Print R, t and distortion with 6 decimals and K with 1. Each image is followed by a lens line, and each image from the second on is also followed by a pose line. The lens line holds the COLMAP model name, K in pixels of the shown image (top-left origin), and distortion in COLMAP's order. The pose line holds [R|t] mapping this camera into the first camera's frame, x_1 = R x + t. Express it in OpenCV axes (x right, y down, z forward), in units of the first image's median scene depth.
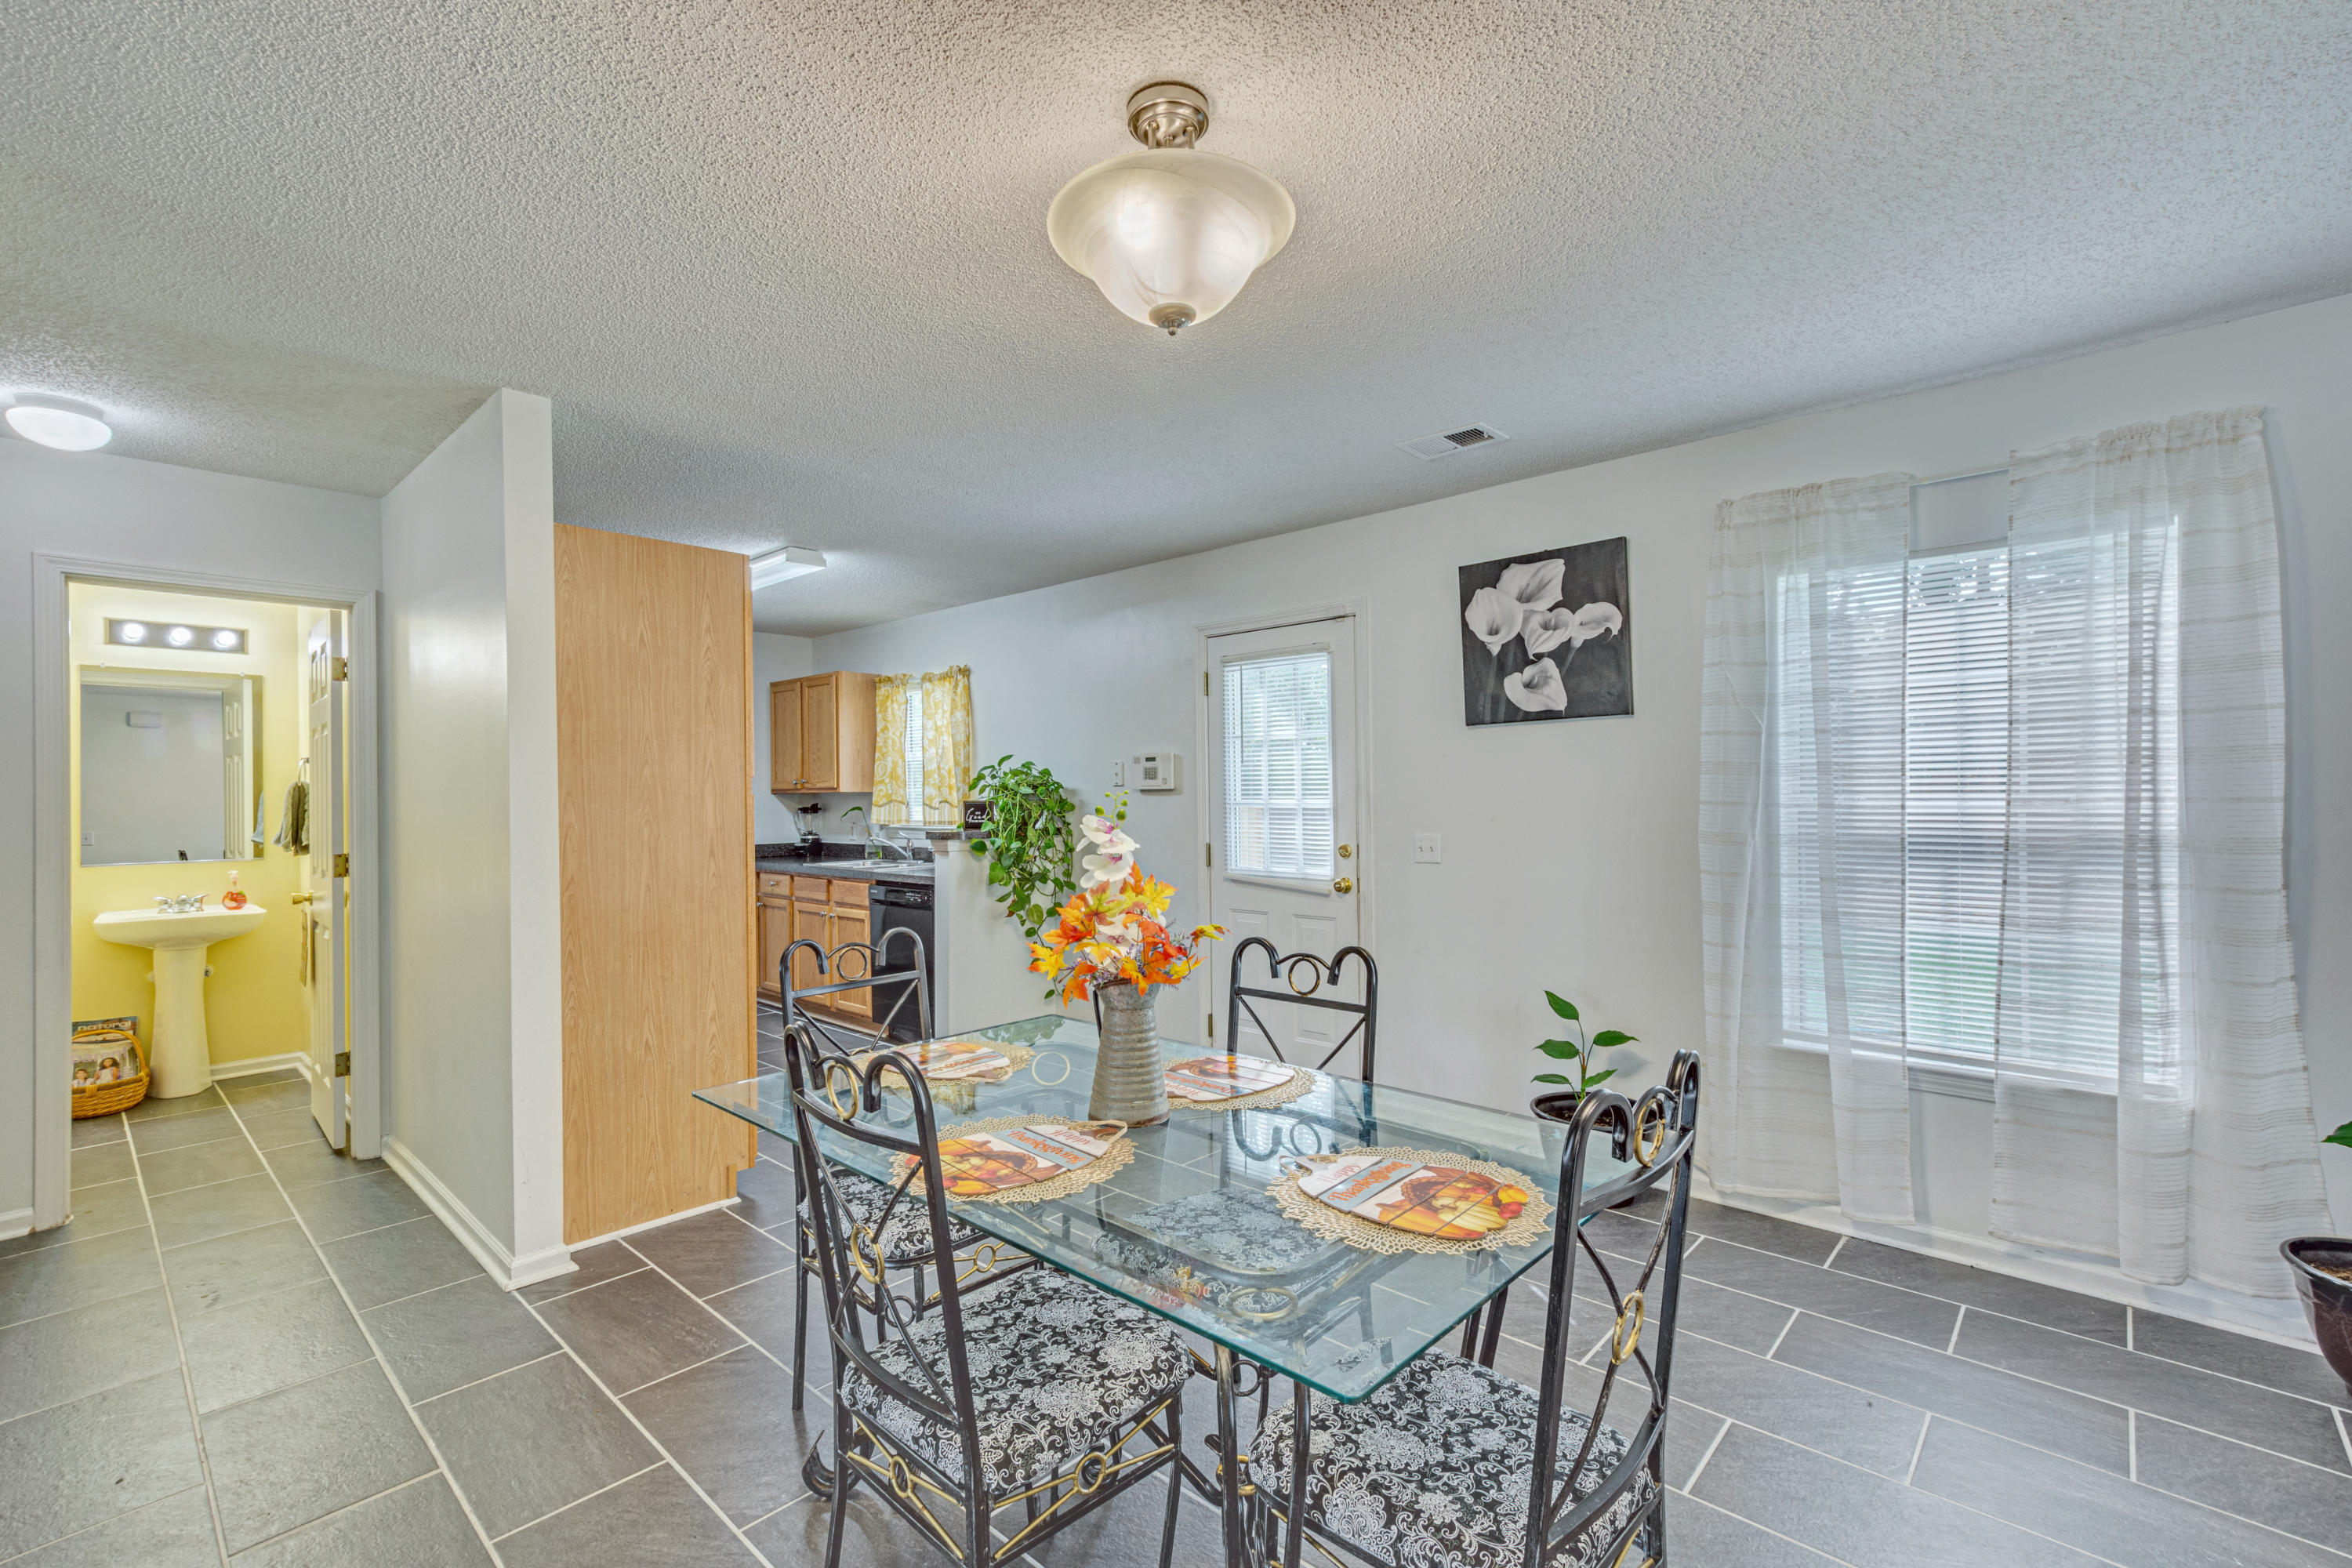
lens RADIAL K [[1027.8, 0, 1178.7], [0, 1027.8, 791.7], [0, 0, 1]] dist [-0.012254, 0.009516]
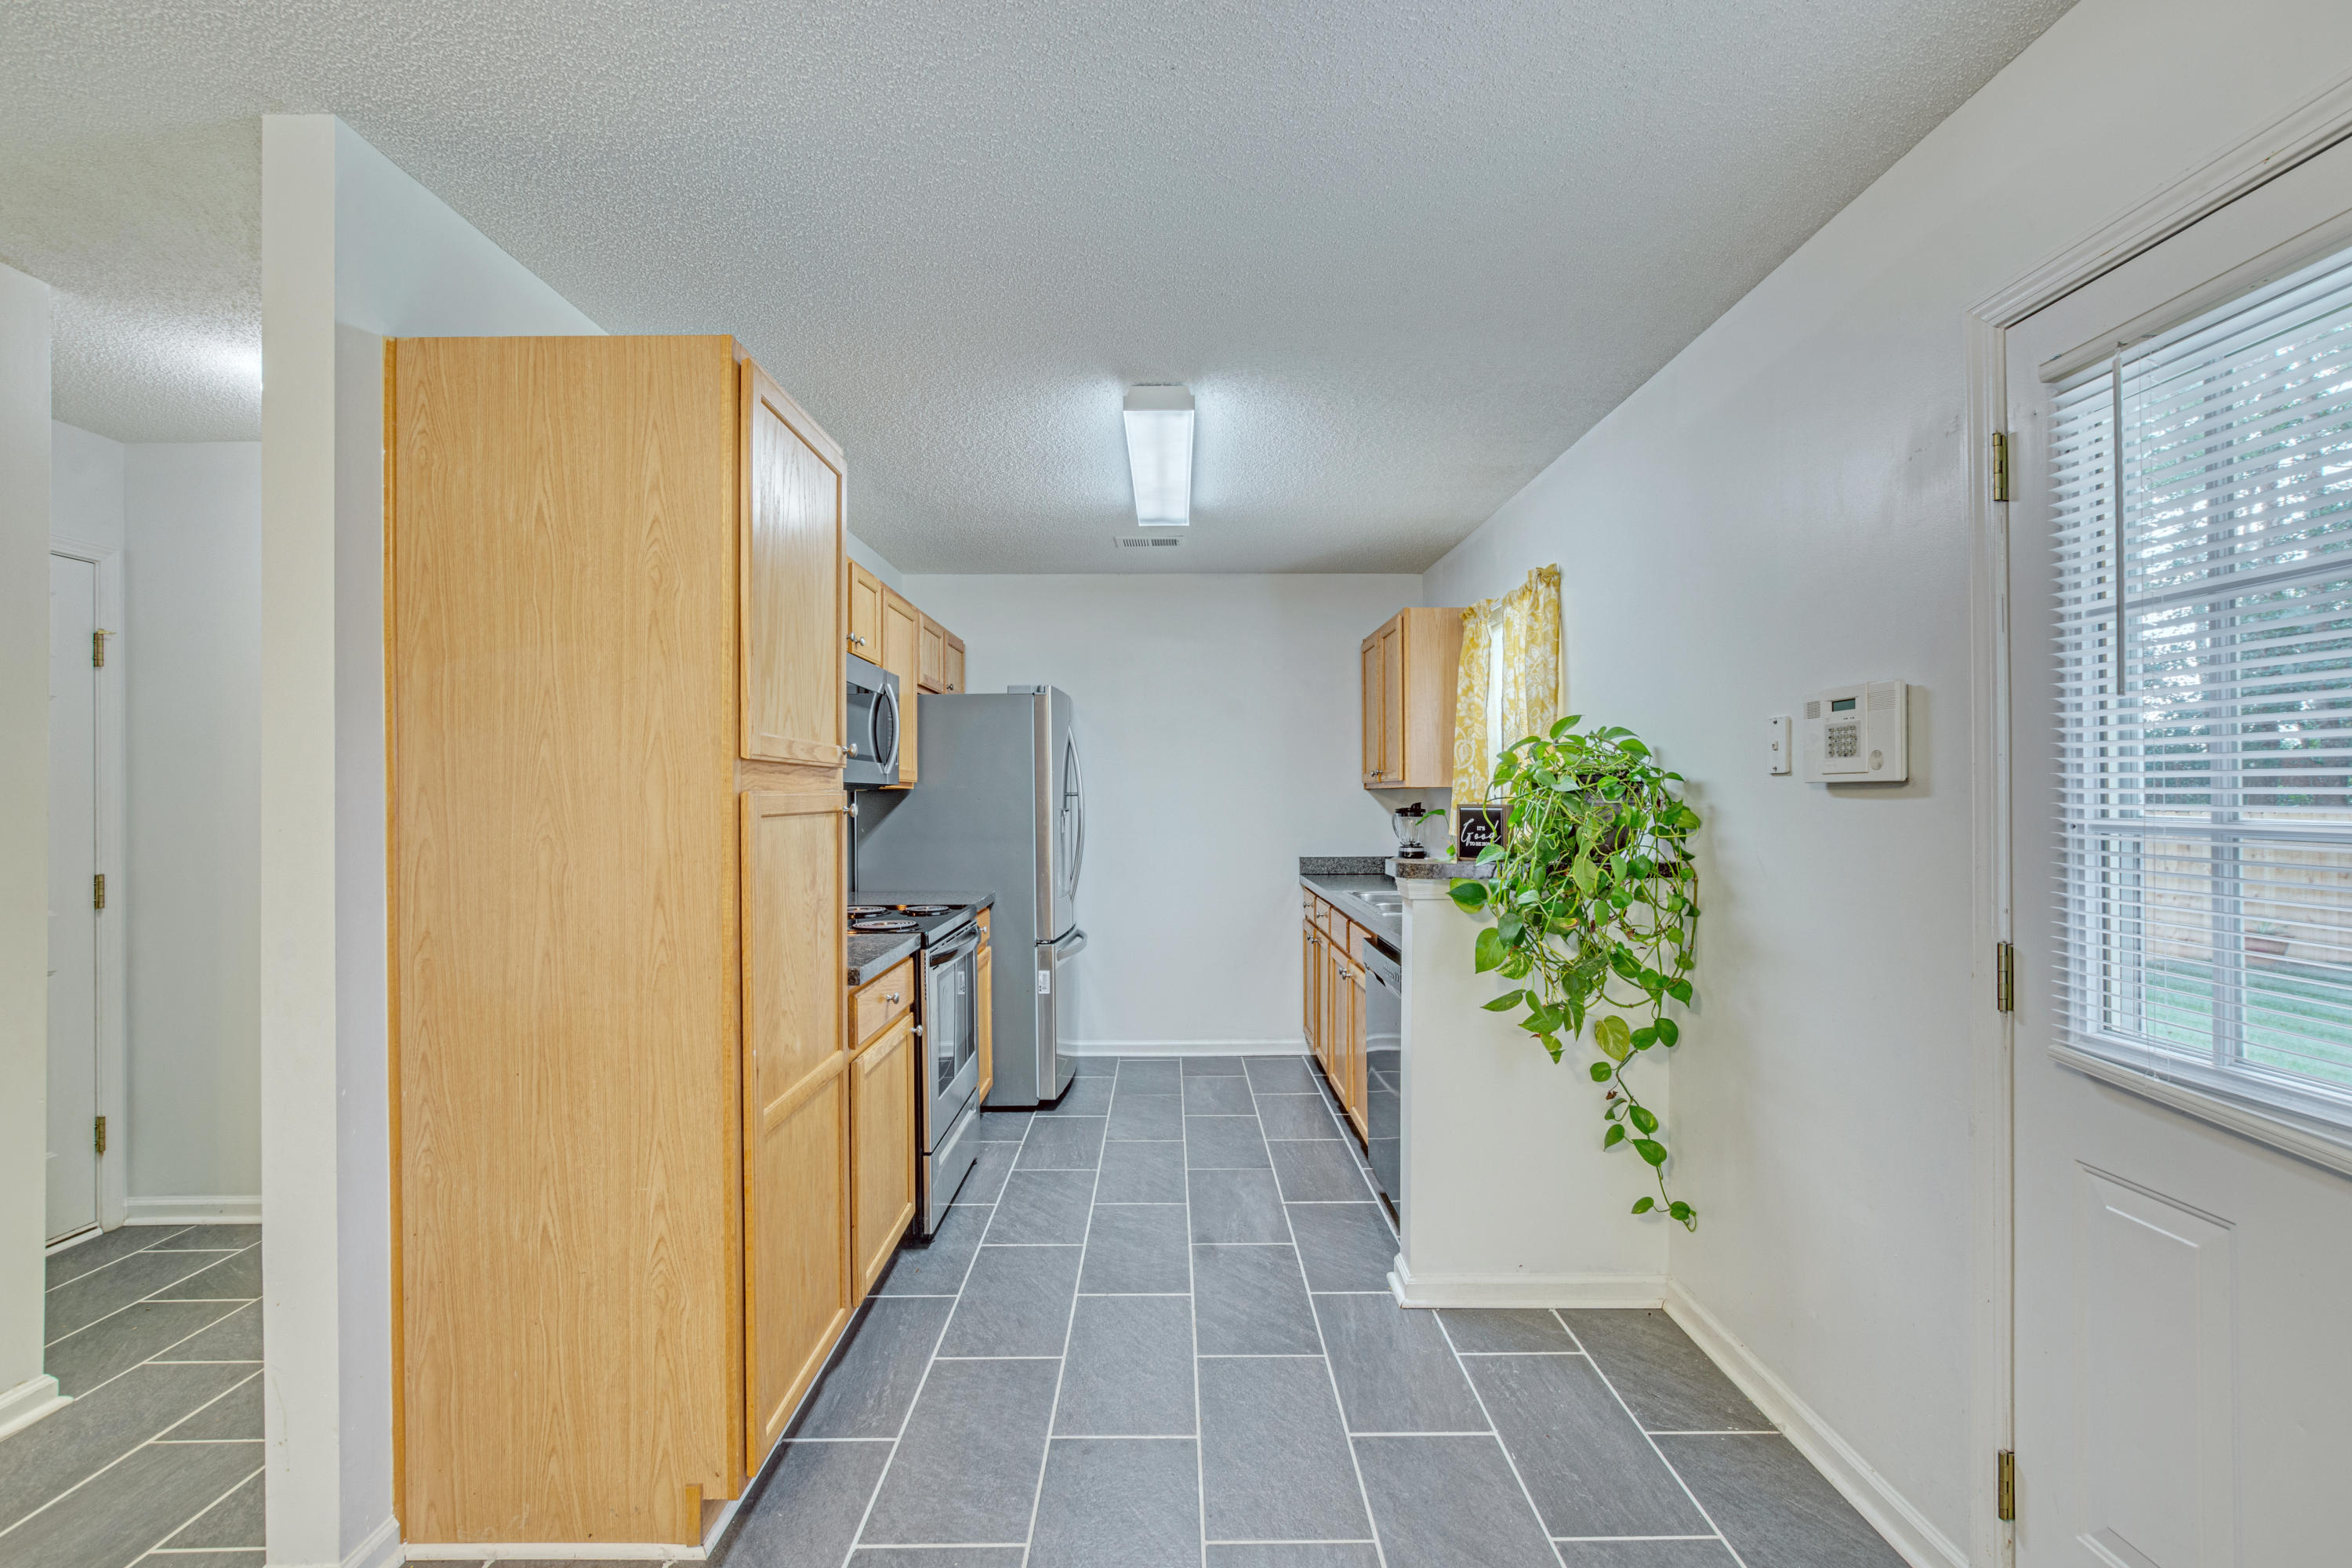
lens RADIAL K [[1035.4, 0, 1179.3], [0, 1035.4, 793.6], [0, 0, 1]] dist [-0.017196, 0.005362]
pose [[0.684712, 0.006236, -0.728787, 0.113285], [-0.001498, 0.999973, 0.007149, -0.000367], [0.728812, -0.003803, 0.684703, 0.743752]]
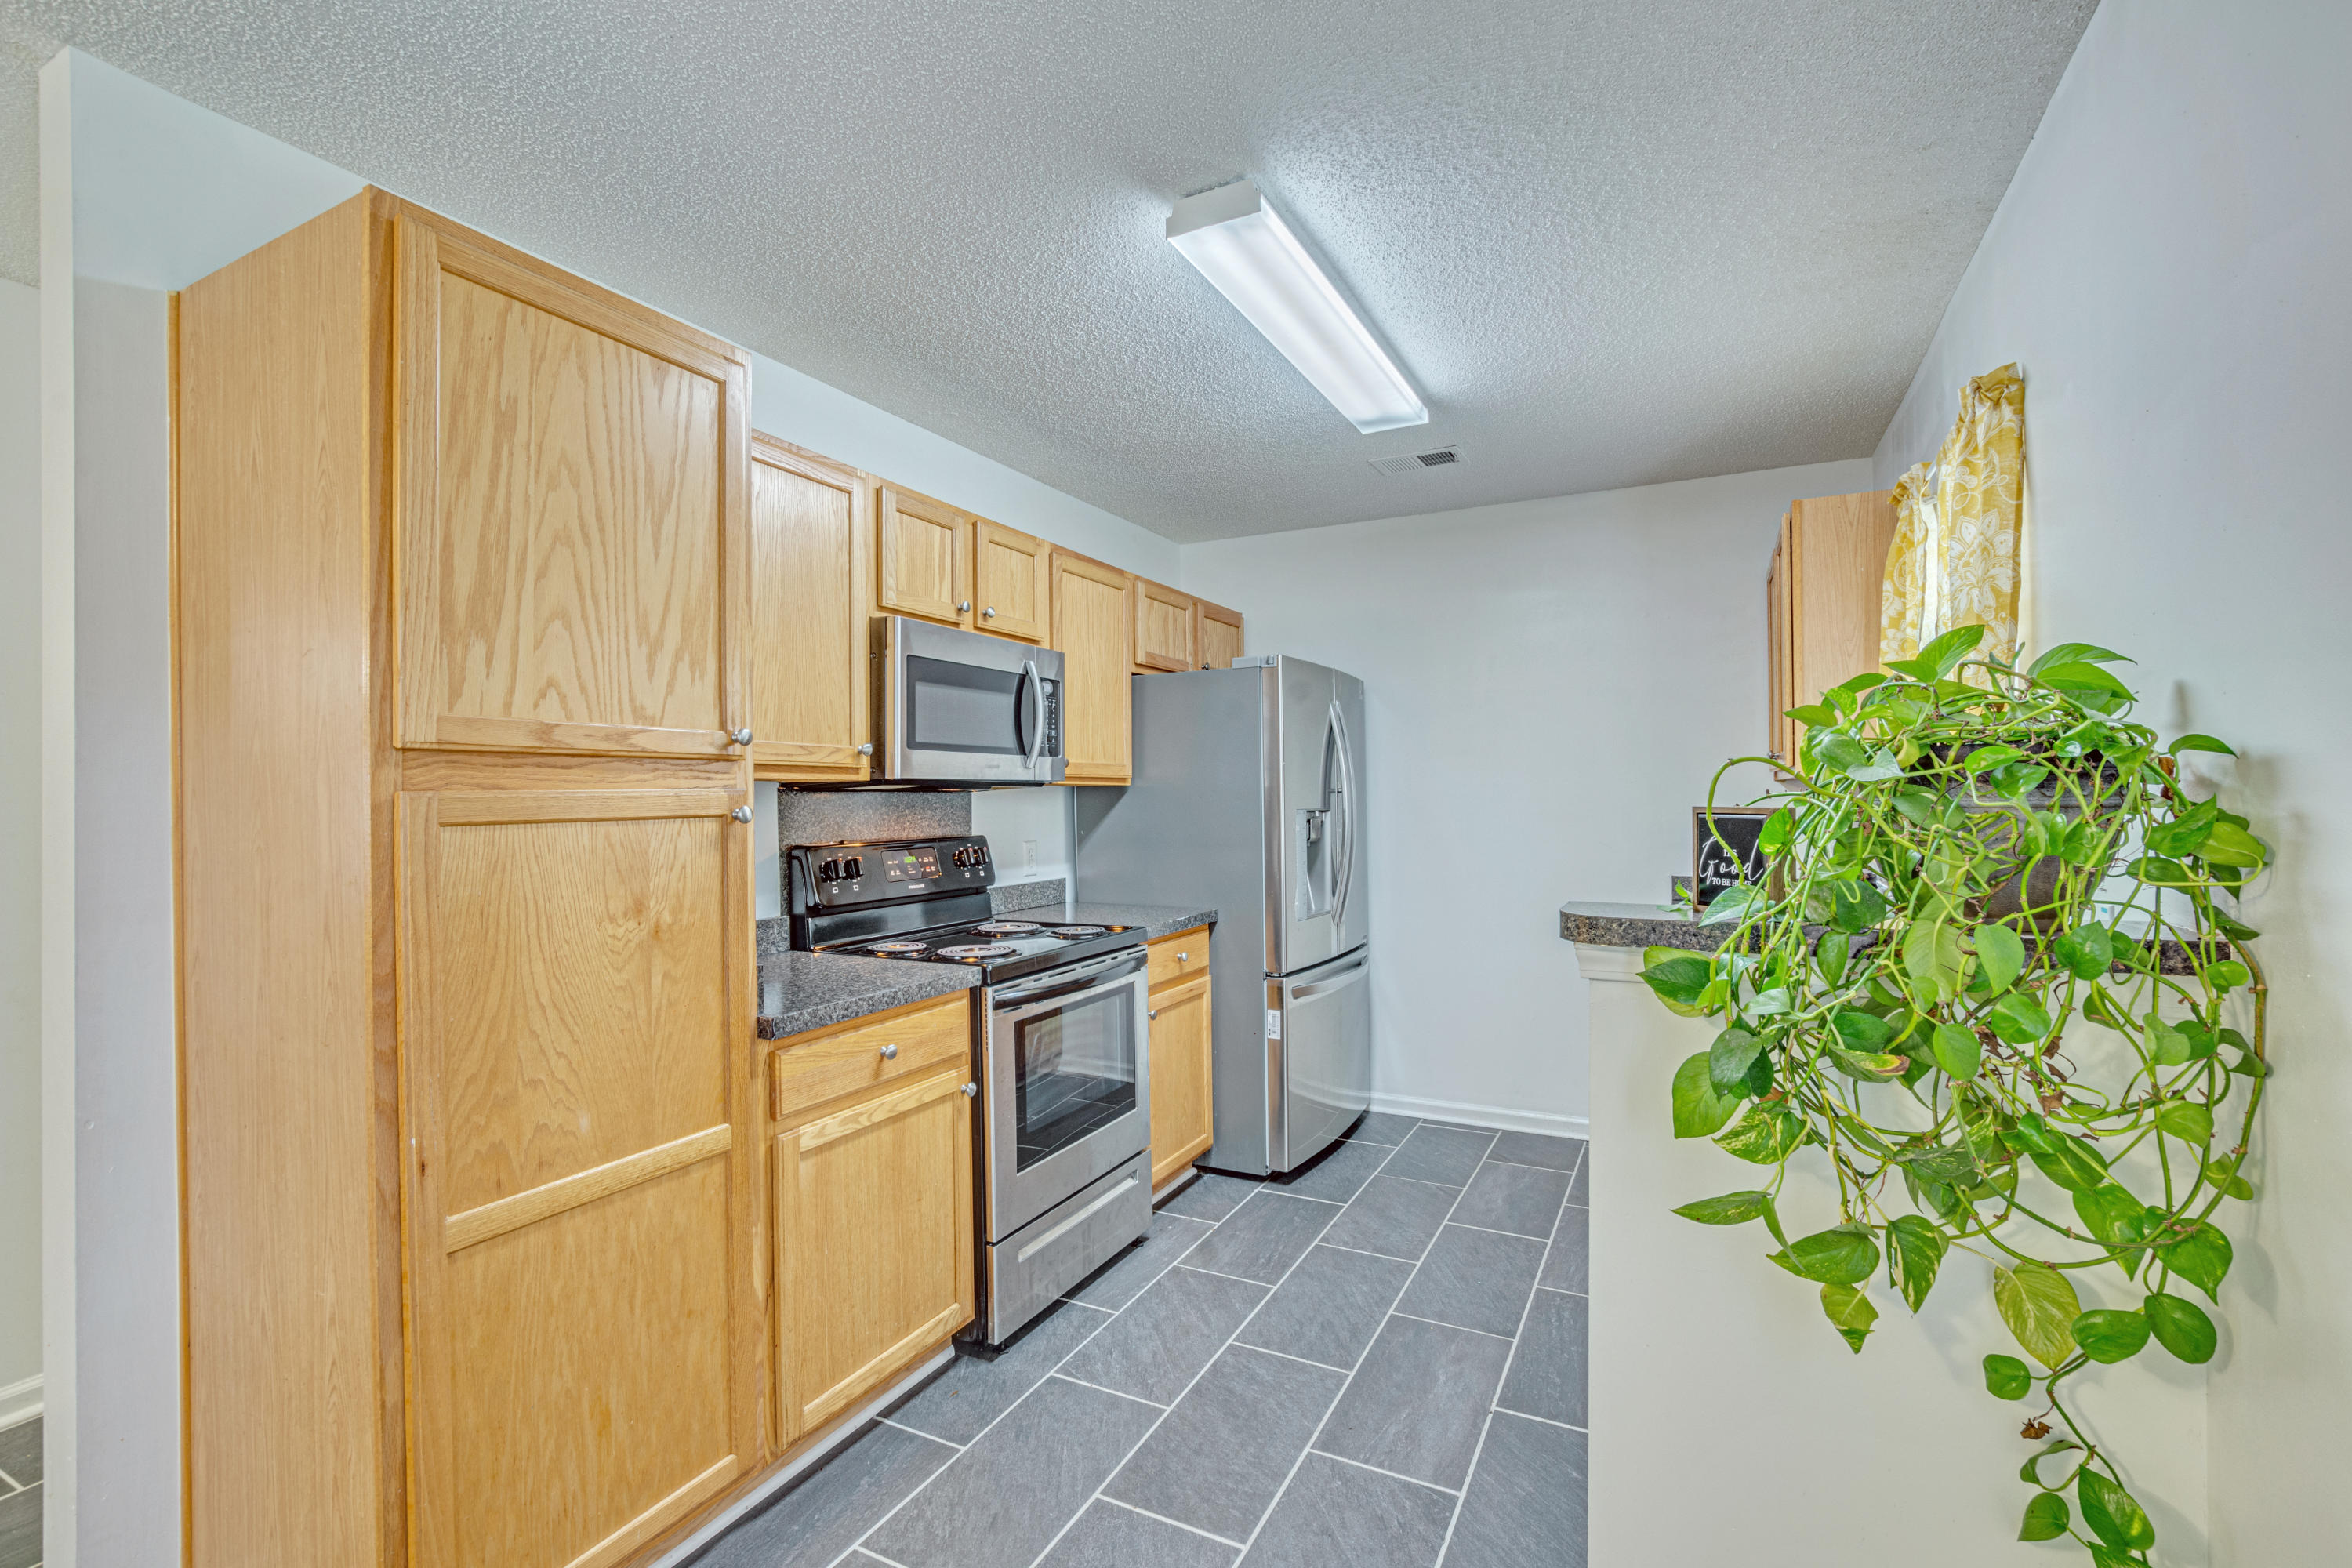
lens RADIAL K [[1039.1, 0, 1179.4], [0, 1039.1, 791.6], [0, 0, 1]] dist [-0.024319, 0.006779]
pose [[0.267552, 0.005951, -0.963525, 0.041048], [0.007751, 0.999935, 0.008329, 0.001518], [0.963512, -0.009696, 0.267488, 1.100248]]
